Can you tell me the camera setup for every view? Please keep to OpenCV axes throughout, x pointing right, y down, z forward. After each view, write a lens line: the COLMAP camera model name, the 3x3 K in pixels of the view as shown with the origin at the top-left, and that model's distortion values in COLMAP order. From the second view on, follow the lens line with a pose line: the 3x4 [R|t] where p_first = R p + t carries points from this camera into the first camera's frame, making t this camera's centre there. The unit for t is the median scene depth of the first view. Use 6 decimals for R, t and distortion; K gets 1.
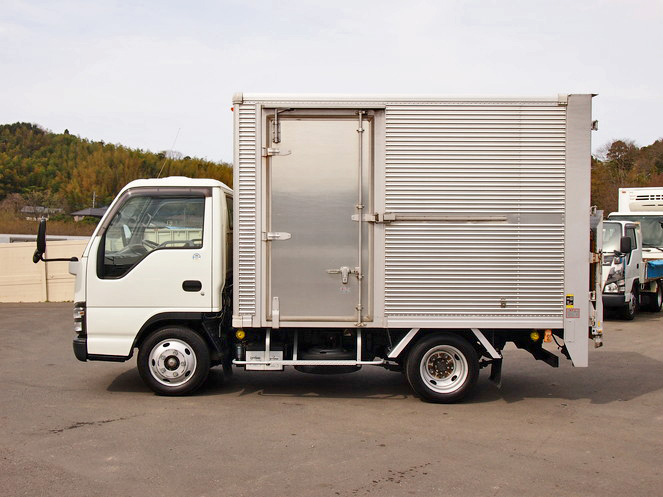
lens RADIAL K [[790.2, 0, 331.5], [0, 790.2, 248.5], [0, 0, 1]] dist [-0.008960, 0.013205]
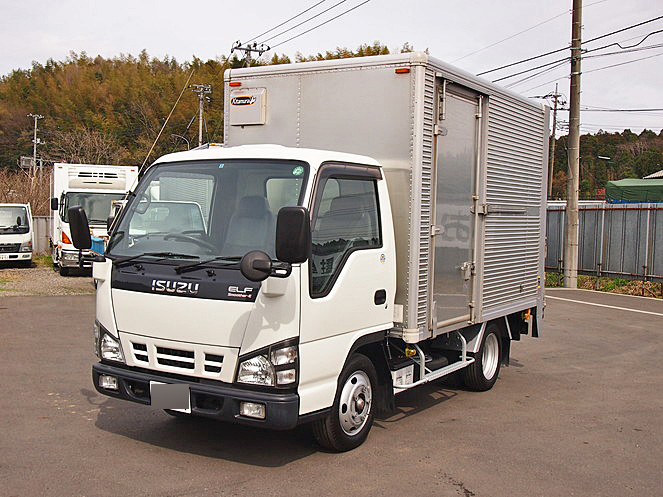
lens RADIAL K [[790.2, 0, 331.5], [0, 790.2, 248.5], [0, 0, 1]] dist [-0.008960, 0.013205]
pose [[0.519392, -0.033667, 0.853872, -0.834029], [0.001232, 0.999252, 0.038650, -0.028198], [-0.854535, -0.019022, 0.519045, 0.637334]]
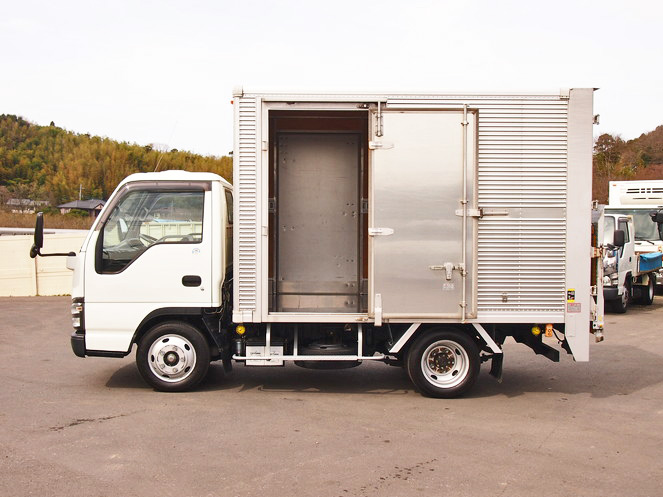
lens RADIAL K [[790.2, 0, 331.5], [0, 790.2, 248.5], [0, 0, 1]] dist [-0.008960, 0.013205]
pose [[0.999865, -0.000770, 0.016412, -0.017154], [0.000616, 0.999956, 0.009364, -0.002404], [-0.016418, -0.009353, 0.999821, 0.006918]]
